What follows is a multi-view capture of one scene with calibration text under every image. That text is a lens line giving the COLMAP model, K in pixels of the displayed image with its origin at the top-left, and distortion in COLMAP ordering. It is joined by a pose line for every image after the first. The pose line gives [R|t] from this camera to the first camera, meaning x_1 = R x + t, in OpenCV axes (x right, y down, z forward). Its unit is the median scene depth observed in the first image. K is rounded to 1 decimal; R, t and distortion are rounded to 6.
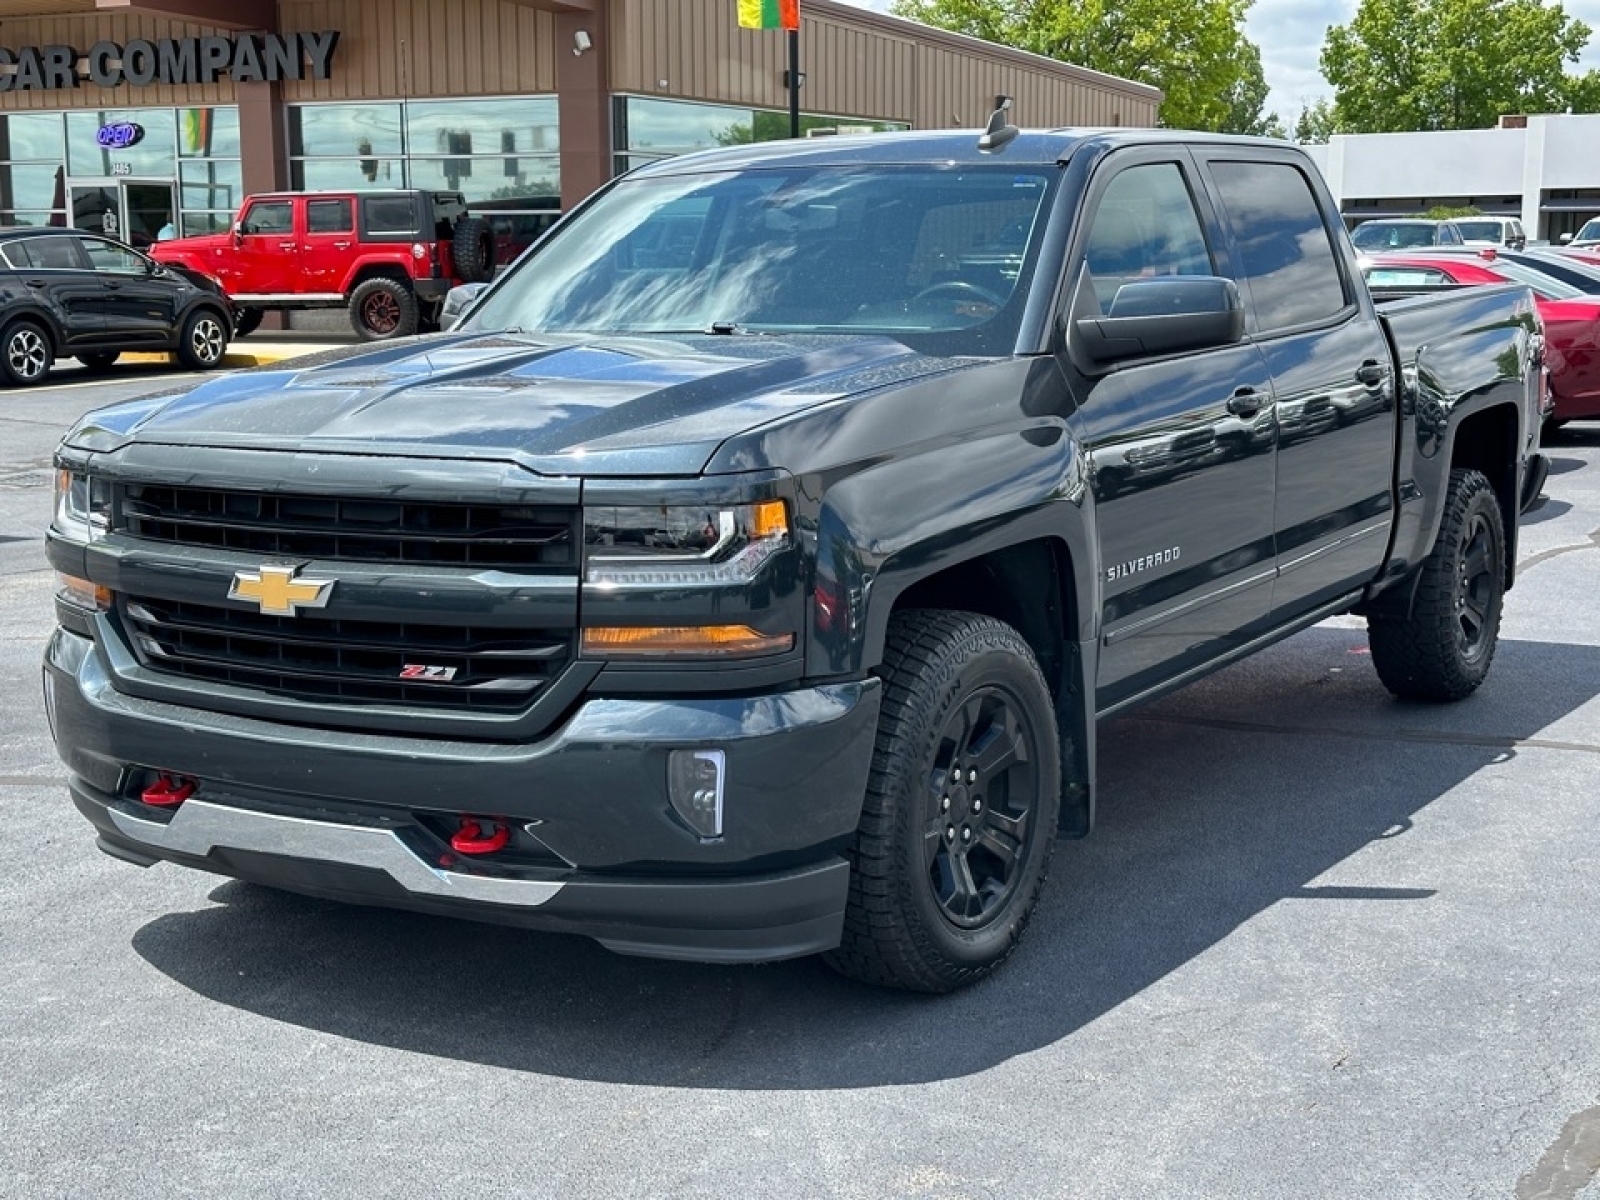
lens RADIAL K [[2238.5, 0, 800.0], [0, 2238.5, 600.0], [0, 0, 1]] dist [0.099902, -0.125972]
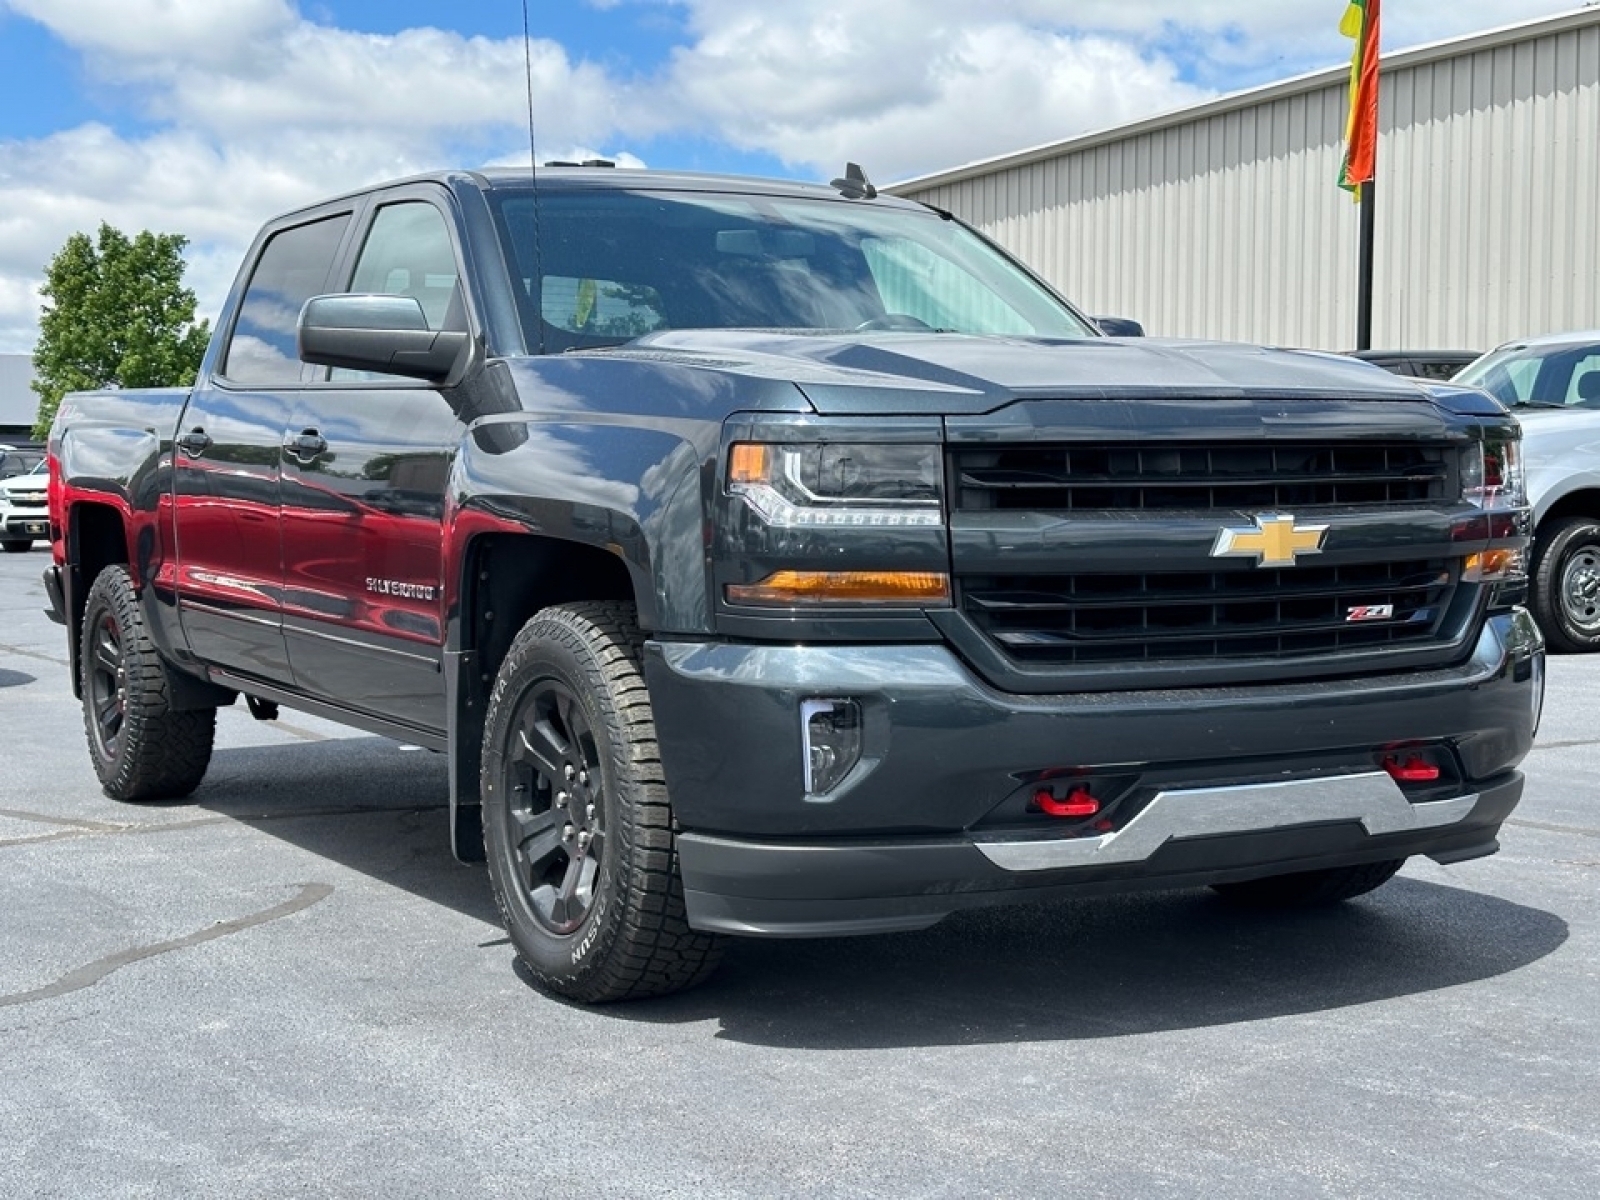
lens RADIAL K [[2256.1, 0, 800.0], [0, 2256.1, 600.0], [0, 0, 1]] dist [0.141030, -0.268881]
pose [[0.482927, -0.042054, 0.874650, -1.060340], [0.139140, 0.989841, -0.029232, 0.018772], [-0.864535, 0.135815, 0.483873, 0.648429]]
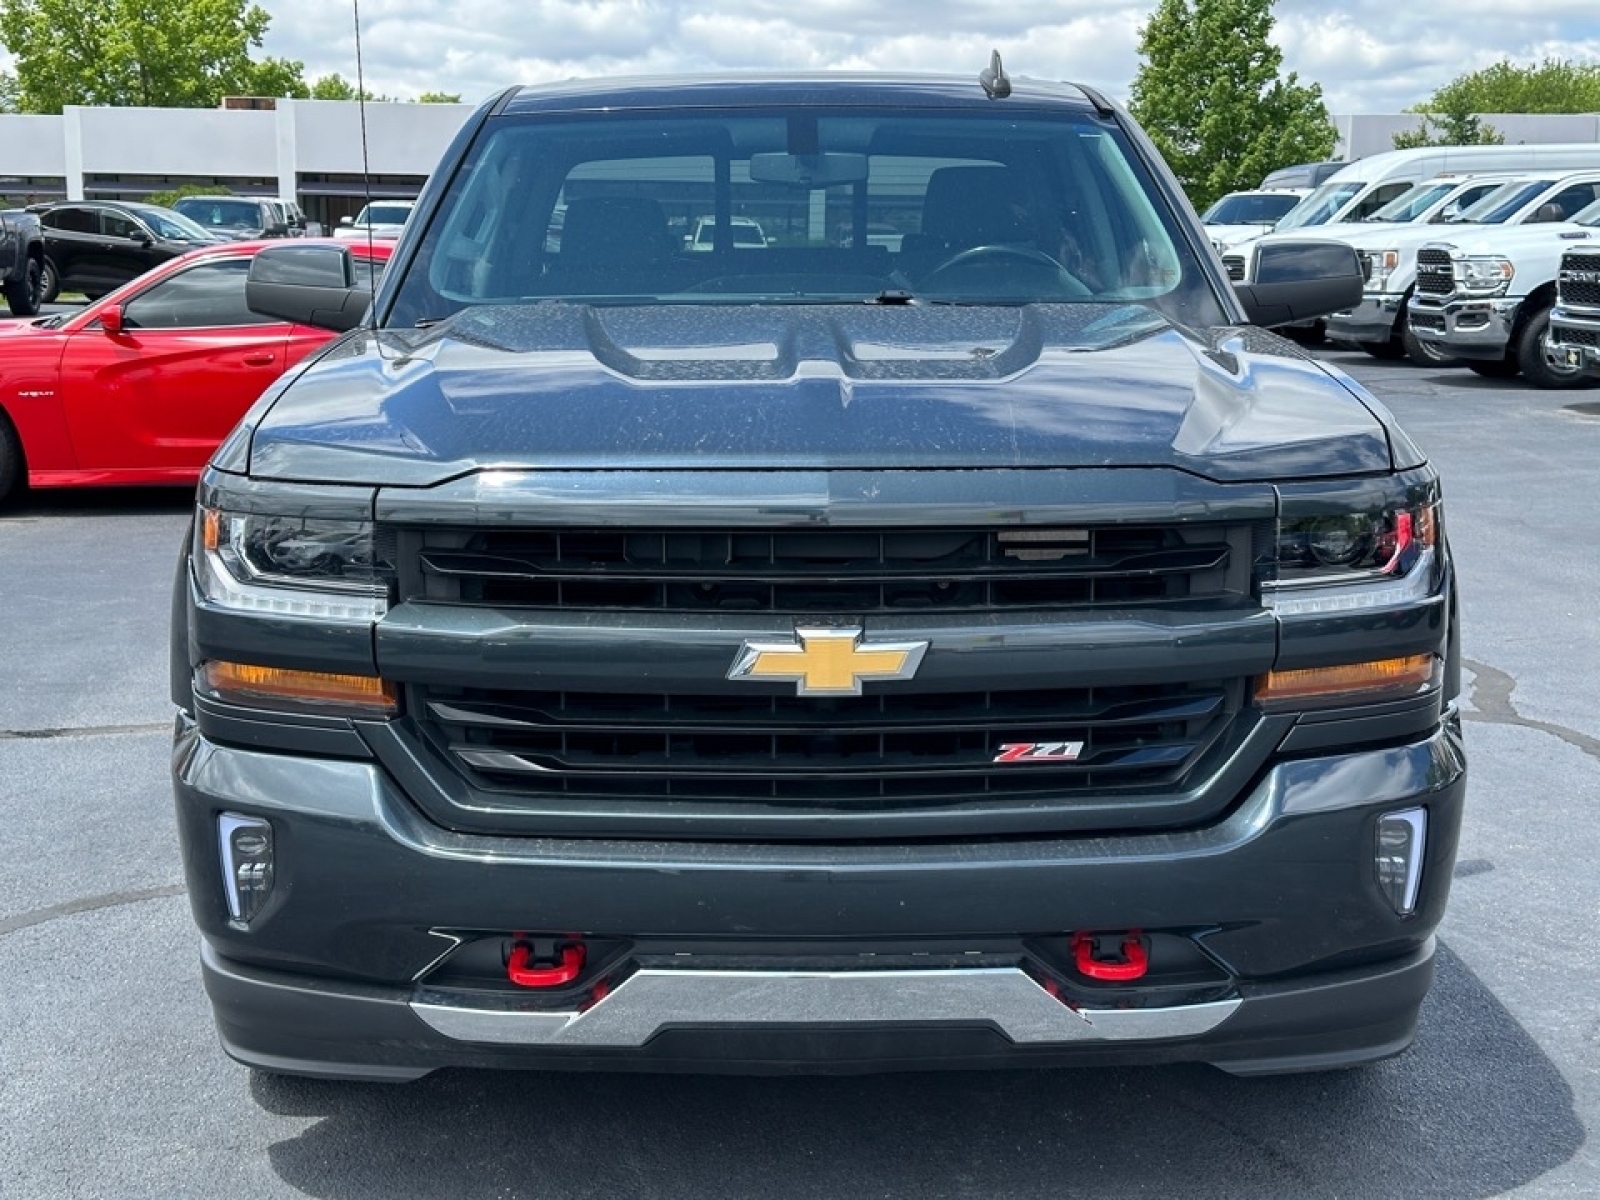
lens RADIAL K [[2256.1, 0, 800.0], [0, 2256.1, 600.0], [0, 0, 1]] dist [0.141030, -0.268881]
pose [[0.842612, -0.075554, 0.533195, -0.567995], [0.072057, 0.997024, 0.027408, -0.040500], [-0.533679, 0.015326, 0.845548, 0.356351]]
